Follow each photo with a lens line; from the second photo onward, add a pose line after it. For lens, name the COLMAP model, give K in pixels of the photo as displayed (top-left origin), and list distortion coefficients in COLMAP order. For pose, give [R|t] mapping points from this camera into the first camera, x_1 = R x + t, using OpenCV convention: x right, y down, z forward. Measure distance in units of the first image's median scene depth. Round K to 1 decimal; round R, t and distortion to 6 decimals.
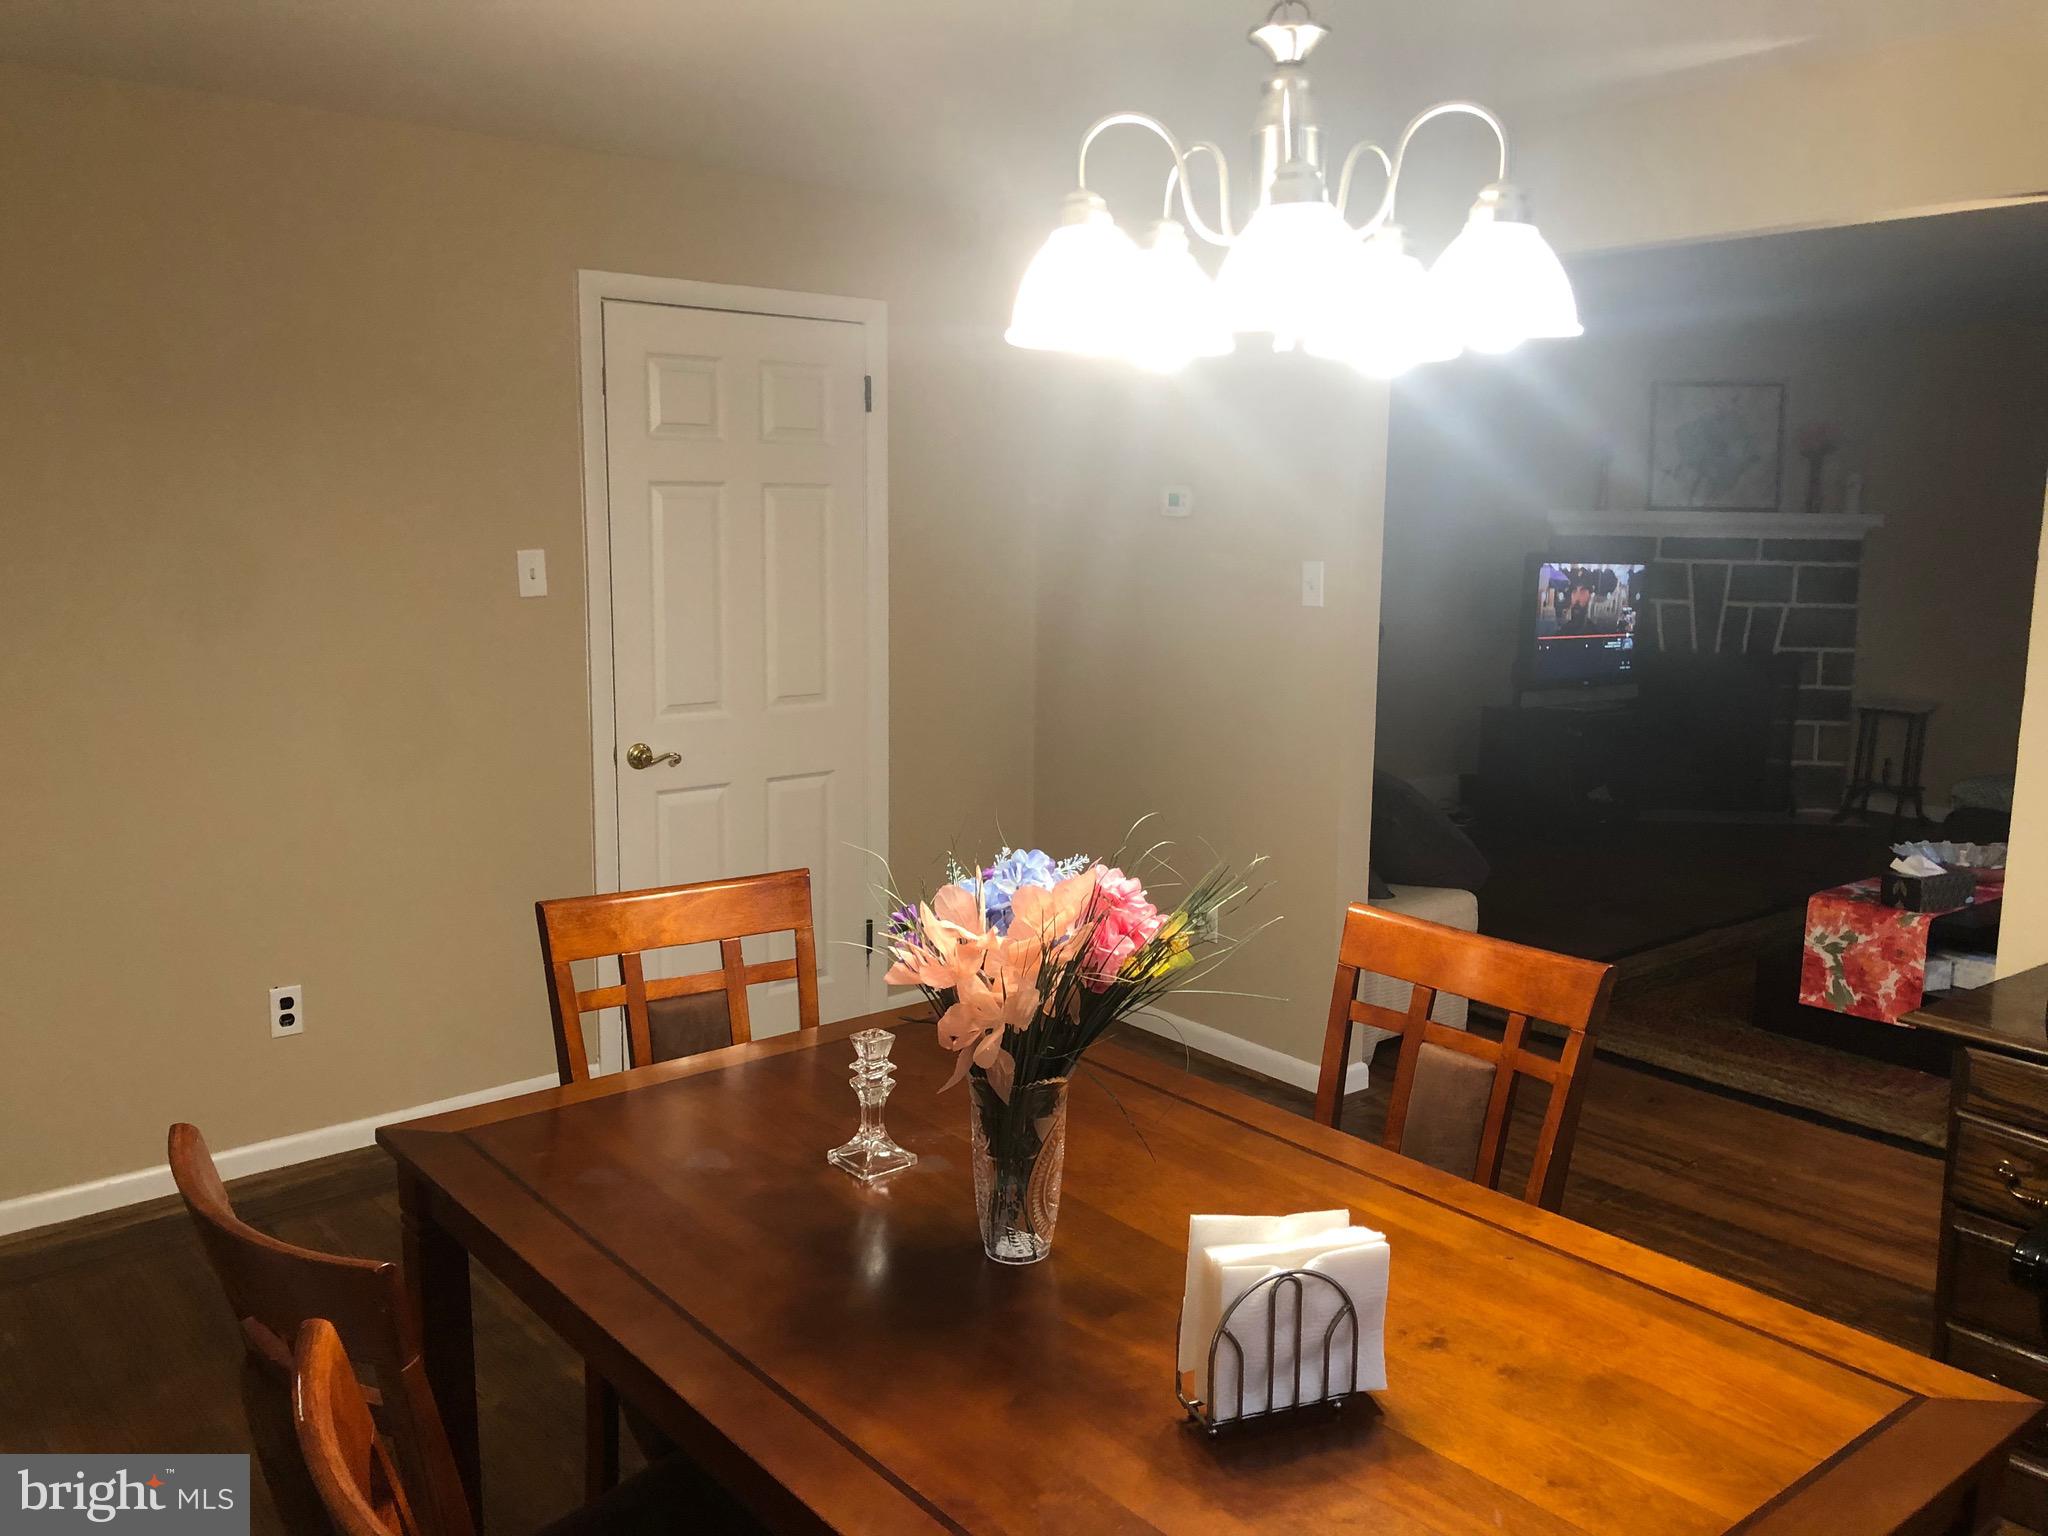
lens RADIAL K [[1631.9, 0, 1024.0], [0, 1631.9, 768.0], [0, 0, 1]] dist [0.008717, -0.002488]
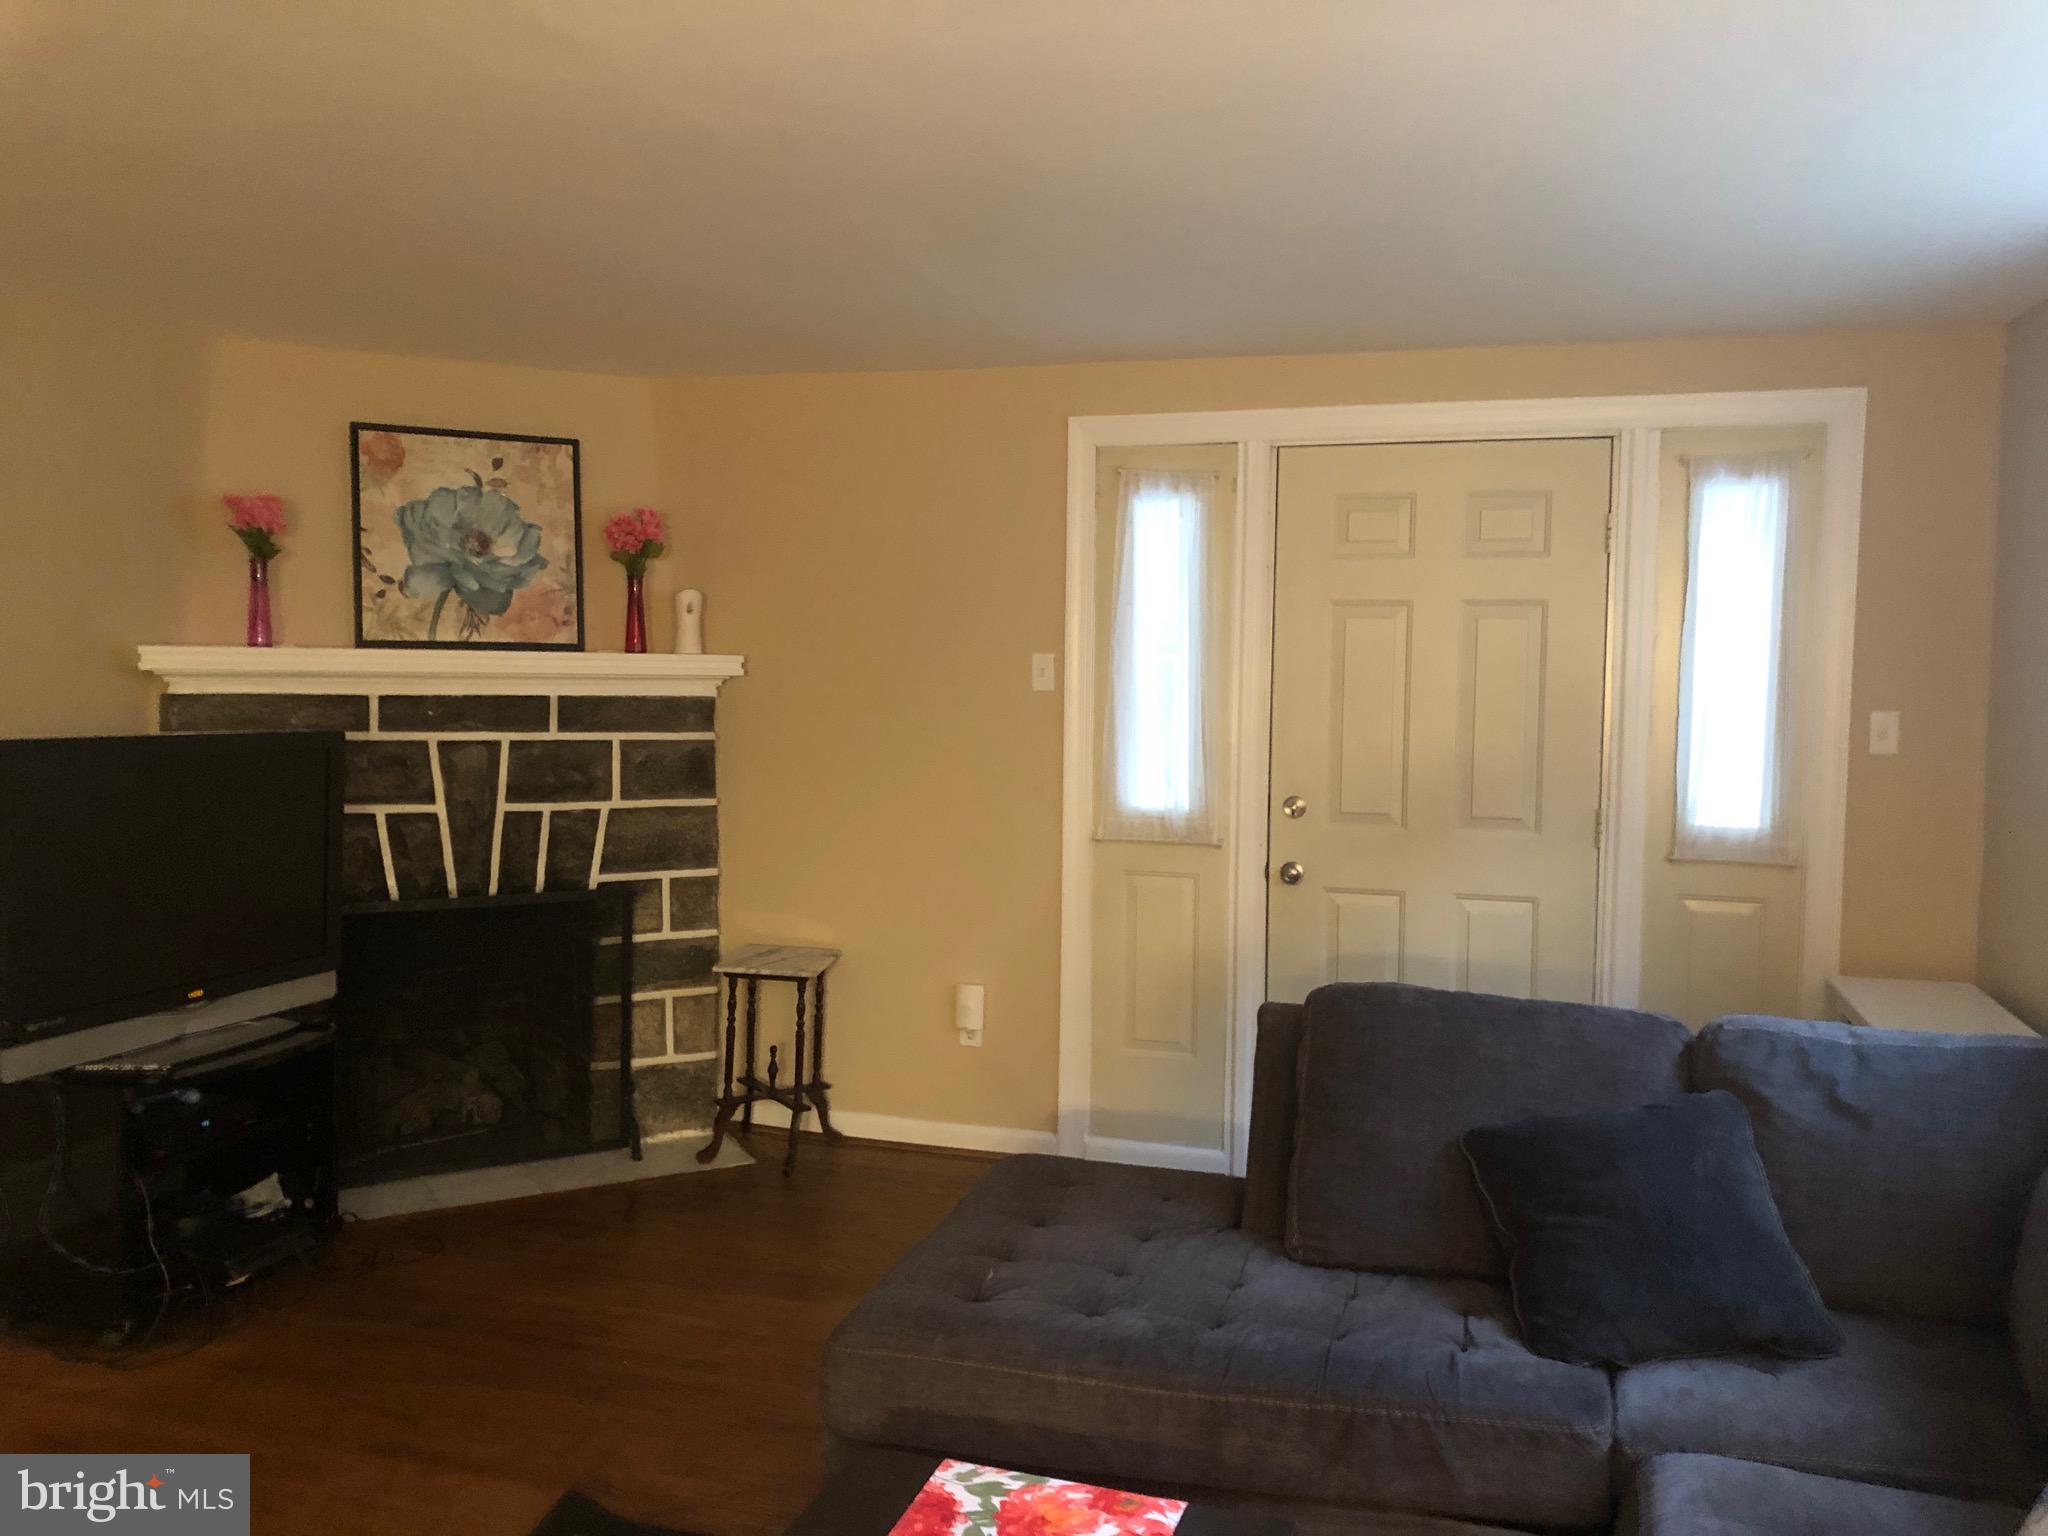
lens RADIAL K [[1631.9, 0, 1024.0], [0, 1631.9, 768.0], [0, 0, 1]] dist [0.008717, -0.002488]
pose [[0.827603, -0.035693, 0.560178, 0.257857], [0.077929, 0.995618, -0.051694, -0.070007], [-0.555878, 0.086436, 0.826758, 0.415786]]
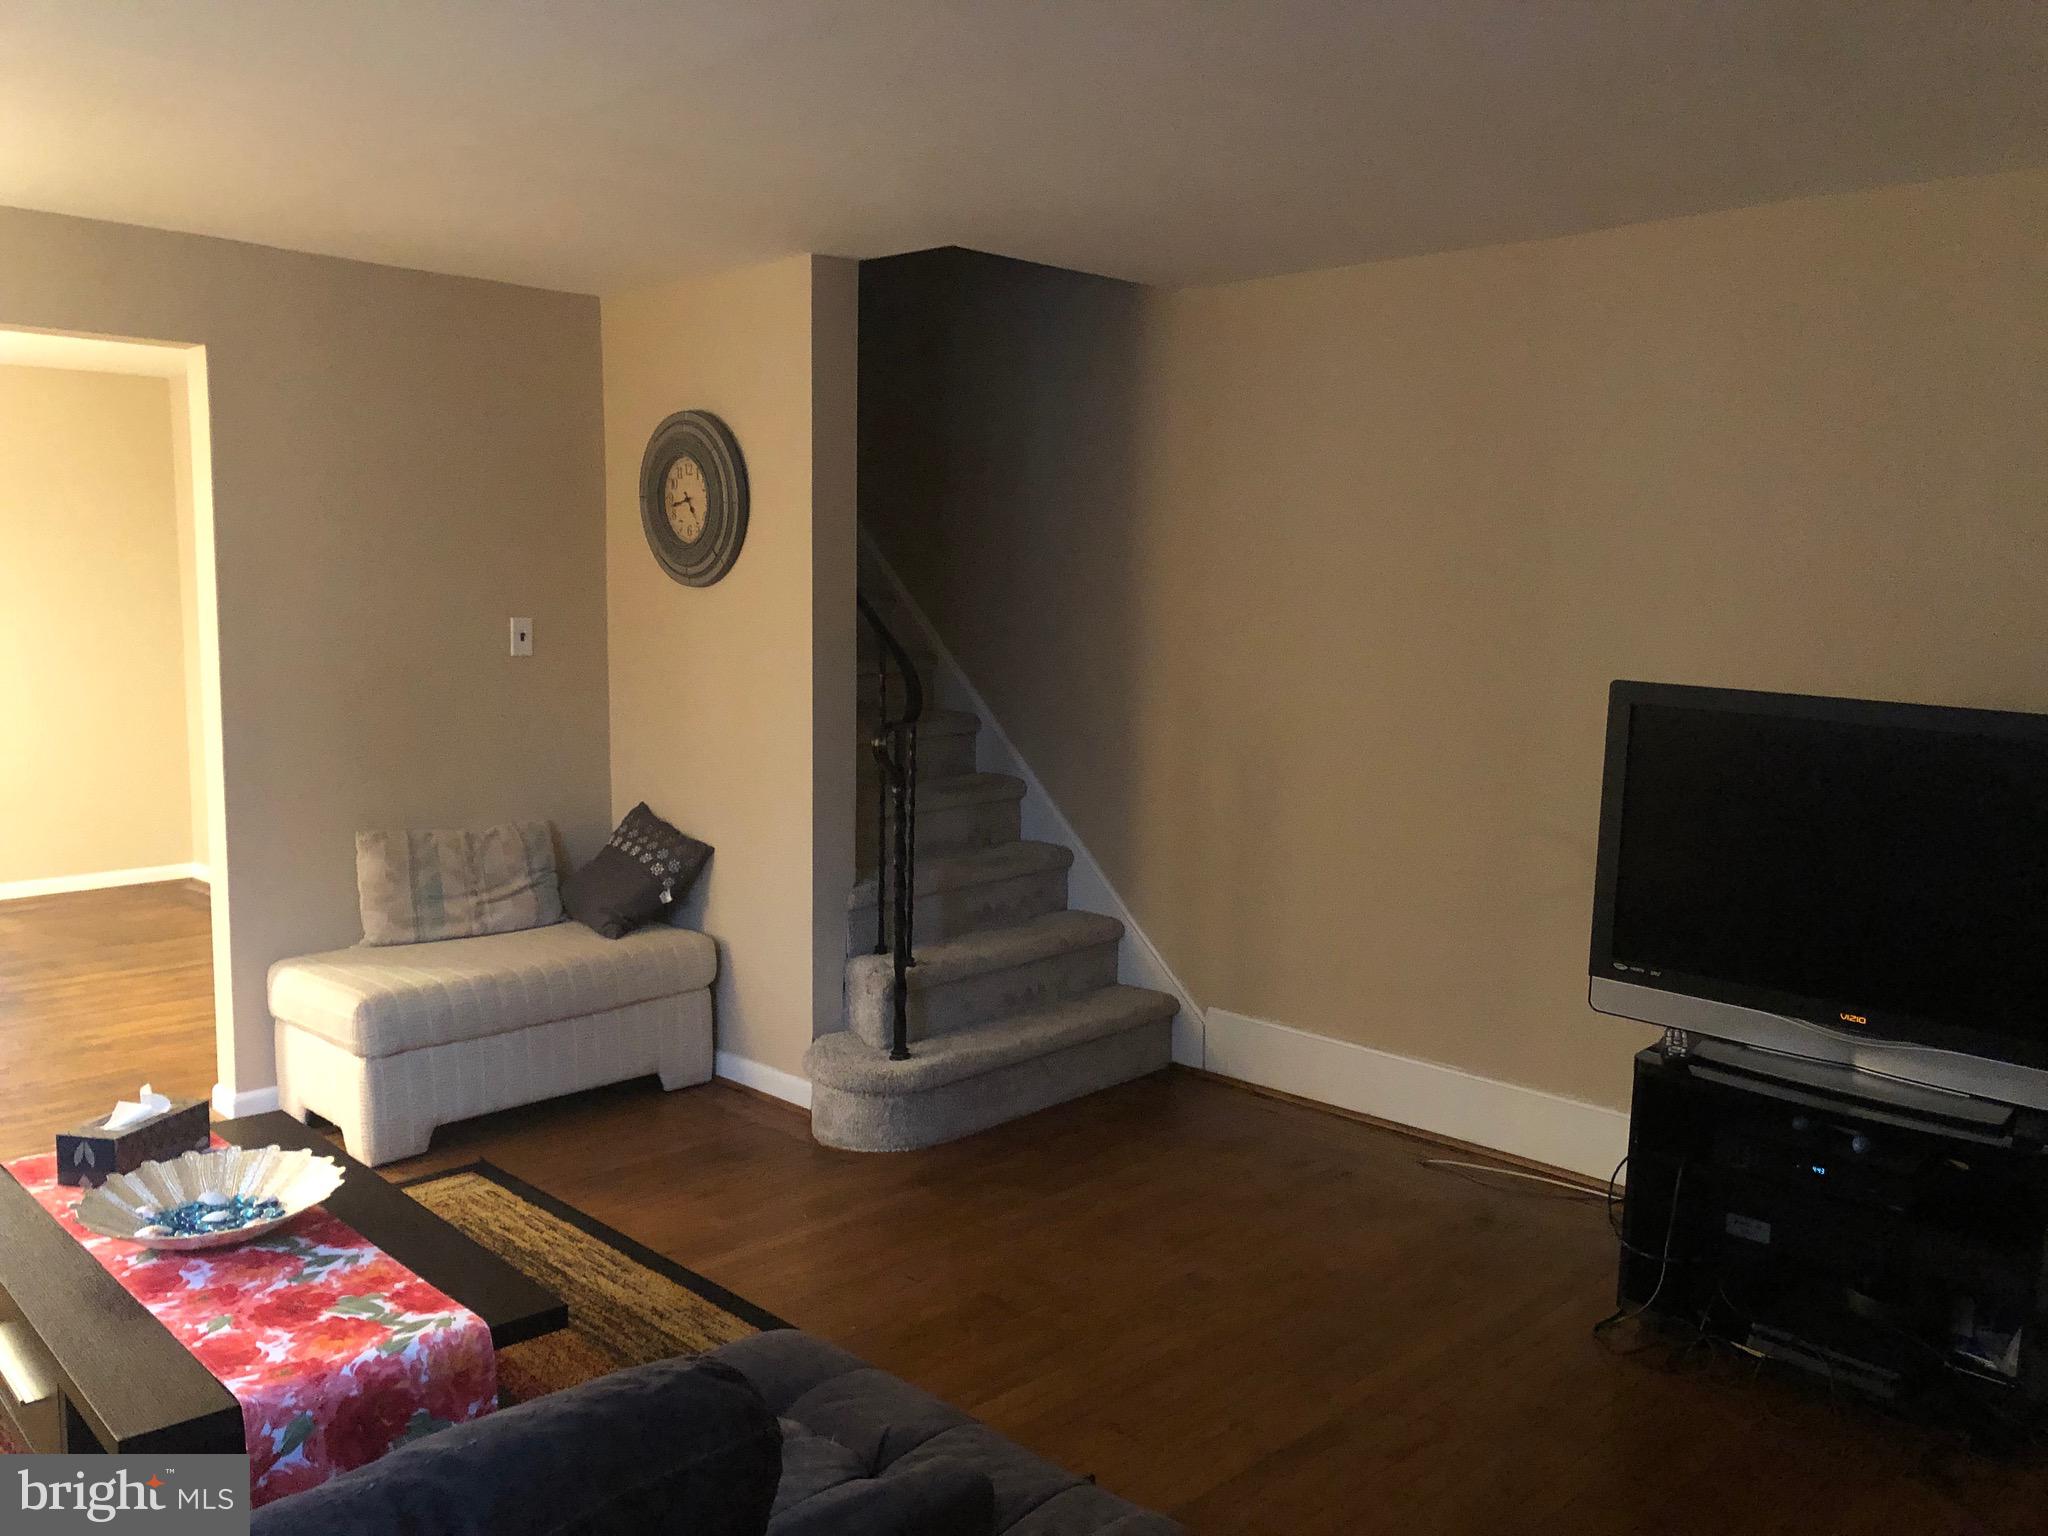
lens RADIAL K [[1631.9, 0, 1024.0], [0, 1631.9, 768.0], [0, 0, 1]] dist [0.008717, -0.002488]
pose [[0.108428, 0.124648, -0.986259, 0.729047], [-0.165399, 0.980542, 0.105742, -0.120277], [0.980248, 0.151661, 0.126935, 0.731177]]
